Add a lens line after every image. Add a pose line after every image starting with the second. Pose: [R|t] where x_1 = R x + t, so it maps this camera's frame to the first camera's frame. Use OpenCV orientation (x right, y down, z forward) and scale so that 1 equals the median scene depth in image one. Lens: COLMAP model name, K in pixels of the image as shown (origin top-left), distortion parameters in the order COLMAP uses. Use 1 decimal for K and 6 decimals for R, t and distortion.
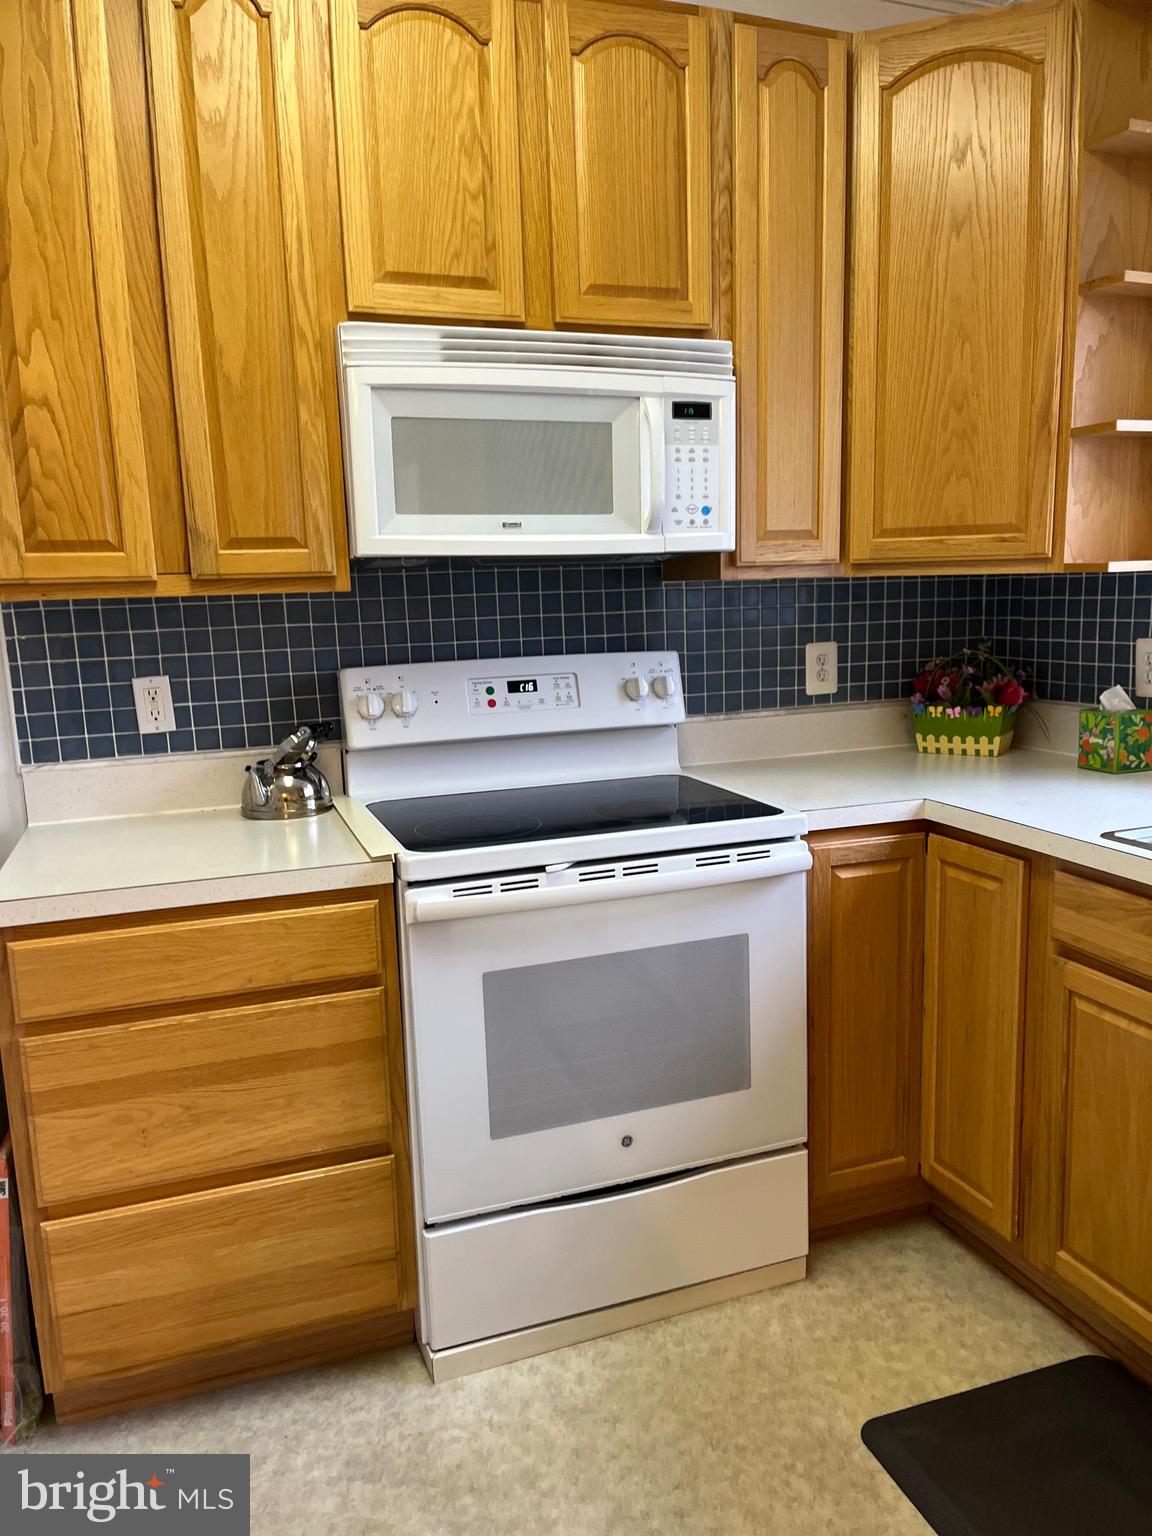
lens RADIAL K [[1157.0, 0, 606.7], [0, 1157.0, 789.0], [0, 0, 1]] dist [0.067923, -0.086844]
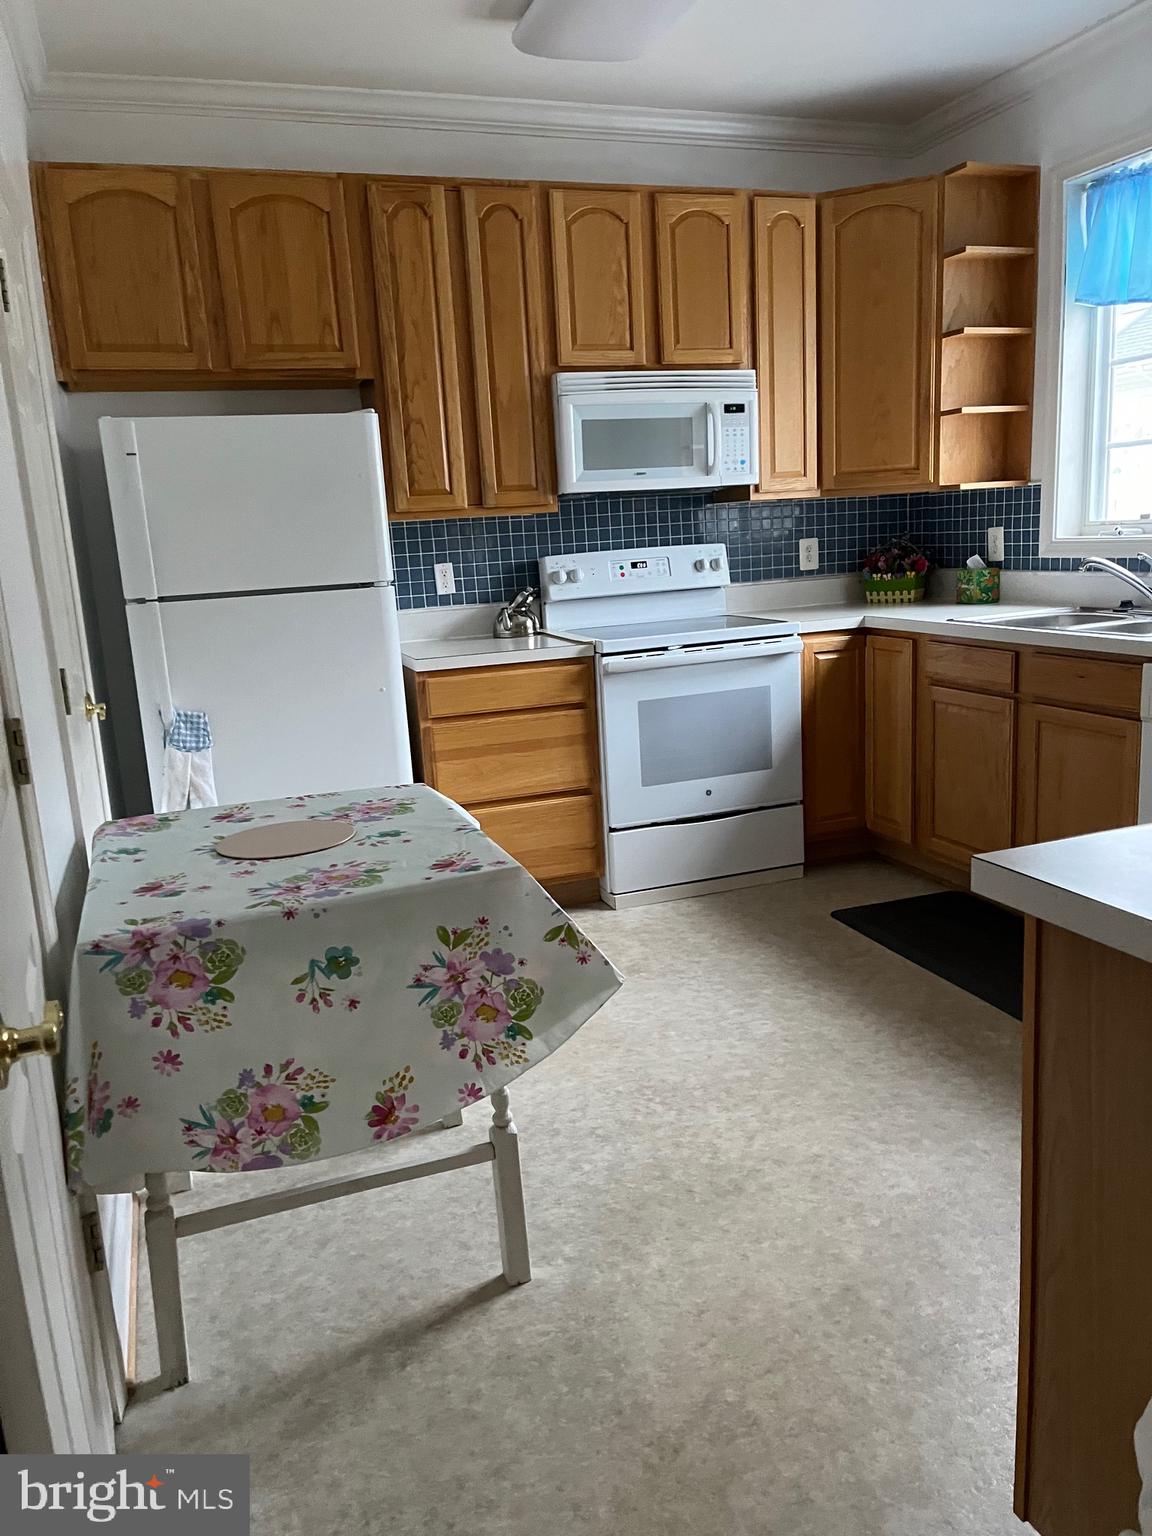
lens RADIAL K [[1157.0, 0, 580.5], [0, 1157.0, 779.4], [0, 0, 1]] dist [0.067923, -0.086844]
pose [[0.999403, -0.024470, -0.024373, -0.150868], [0.025383, 0.998960, 0.037887, 0.202512], [0.023420, -0.038483, 0.998985, -0.945379]]
